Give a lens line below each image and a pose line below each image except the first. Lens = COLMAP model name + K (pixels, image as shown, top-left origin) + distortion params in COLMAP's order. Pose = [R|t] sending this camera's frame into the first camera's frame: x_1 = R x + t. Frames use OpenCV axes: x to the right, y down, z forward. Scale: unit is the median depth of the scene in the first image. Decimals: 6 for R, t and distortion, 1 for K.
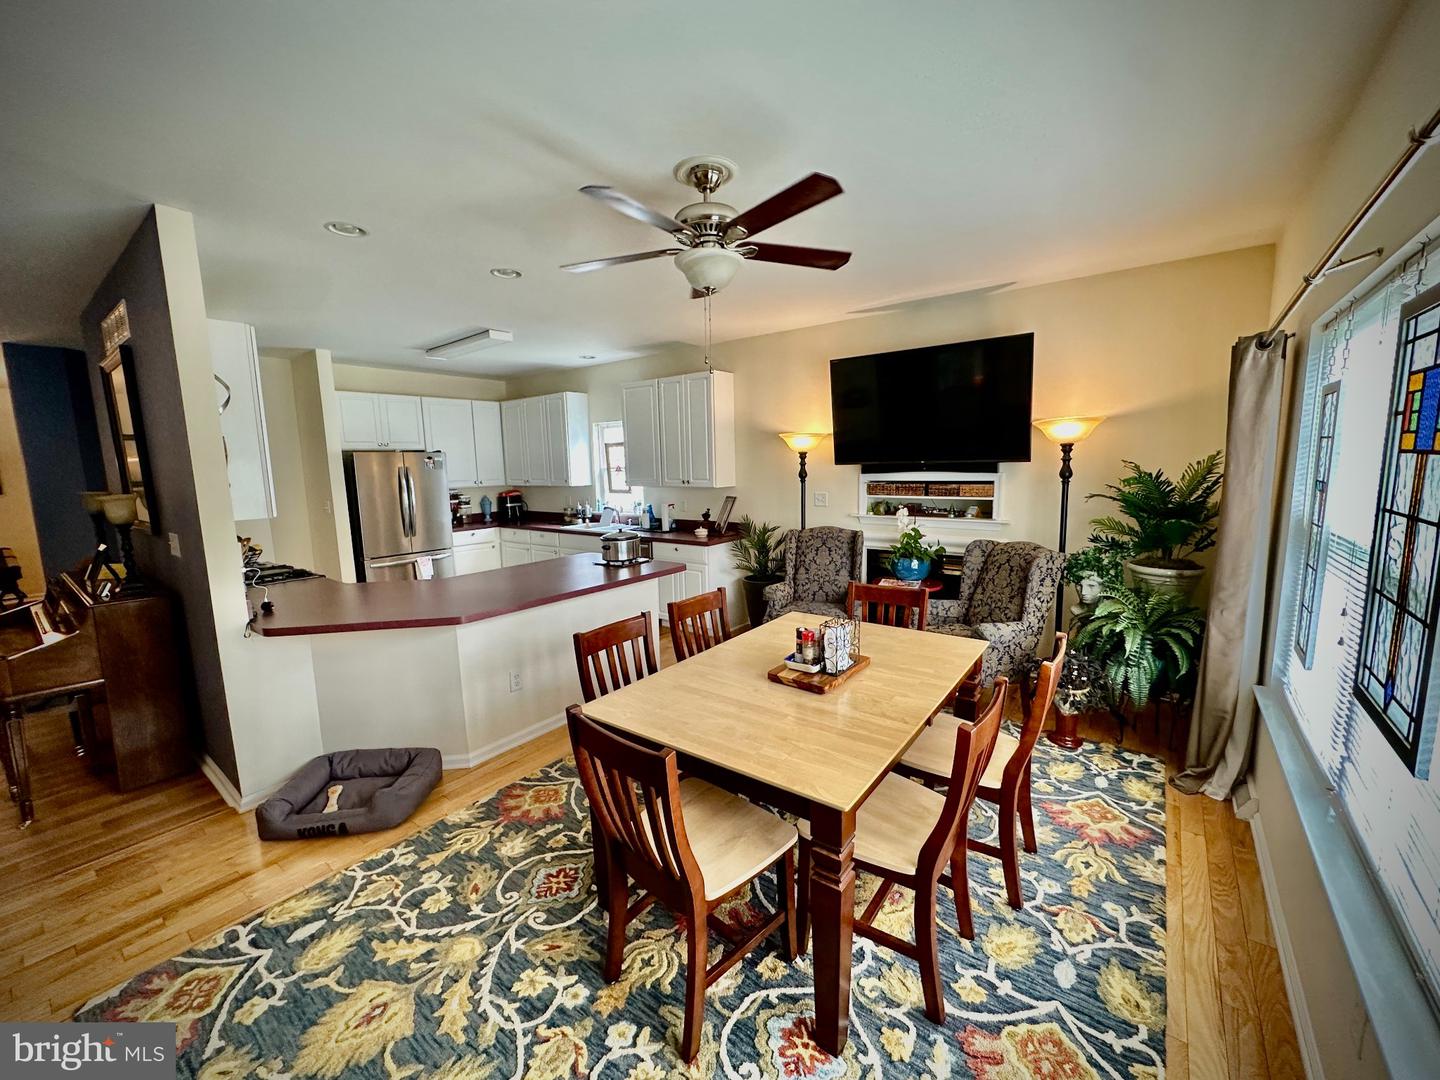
lens RADIAL K [[579.3, 0, 706.1], [0, 579.3, 534.2], [0, 0, 1]] dist [-0.002666, 0.000380]
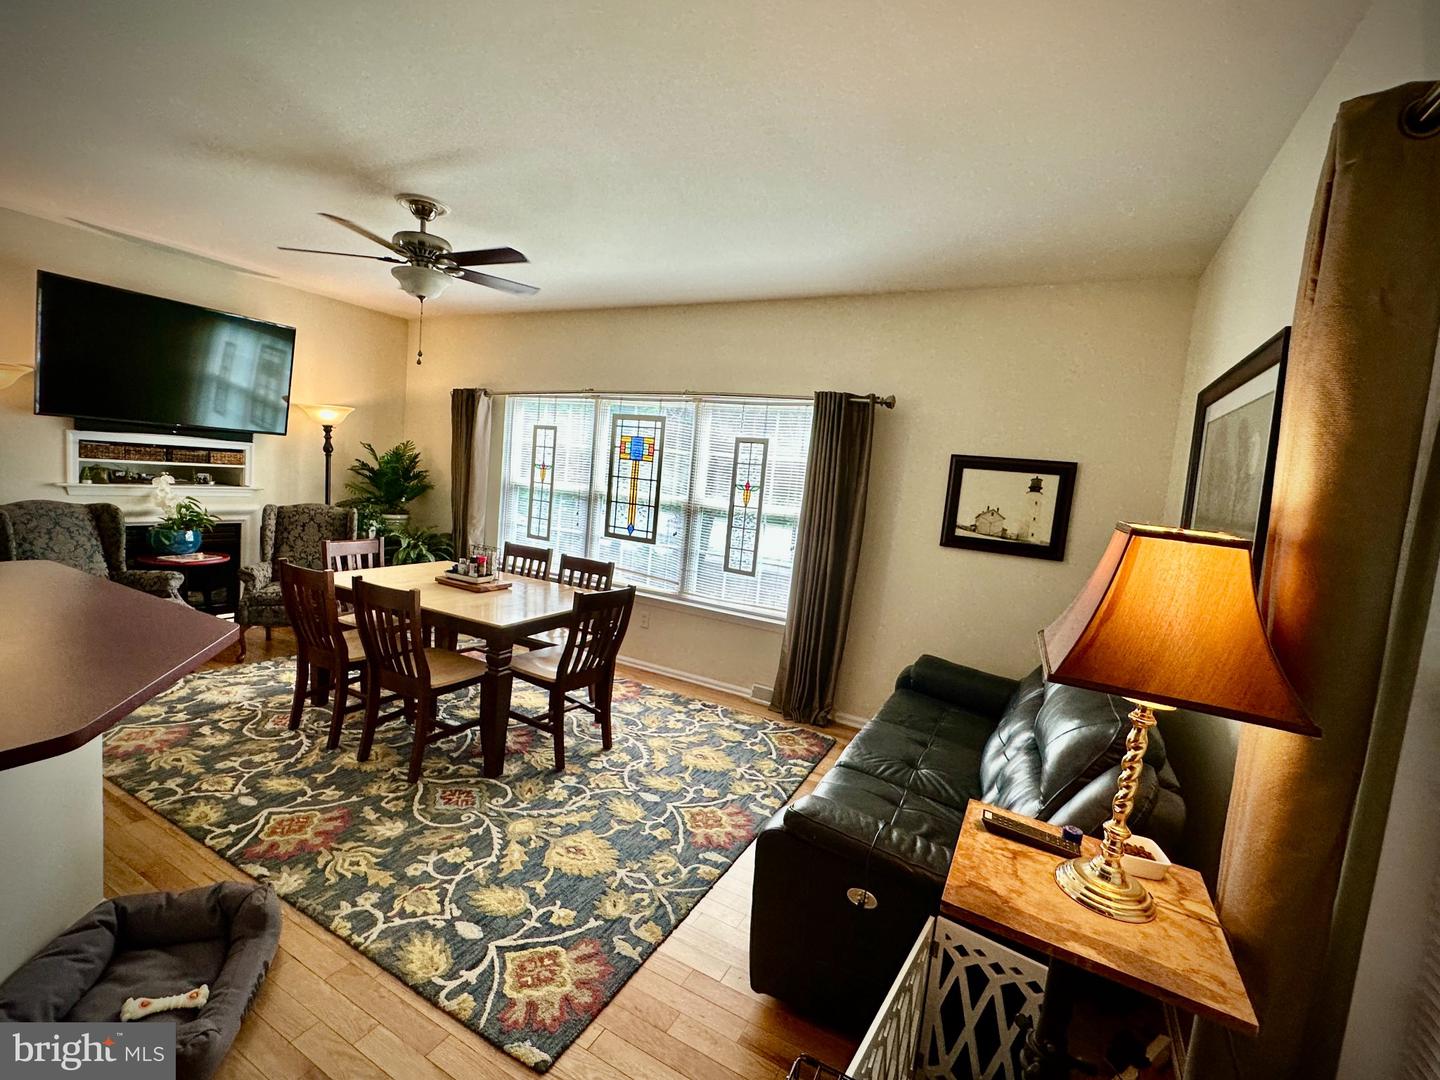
lens RADIAL K [[631.9, 0, 719.1], [0, 631.9, 533.4], [0, 0, 1]] dist [0.000258, 0.000121]
pose [[-0.176257, -0.087177, 0.980476, -1.496837], [0.042964, 0.994440, 0.096142, -0.024621], [-0.983406, 0.059070, -0.171531, 0.650606]]
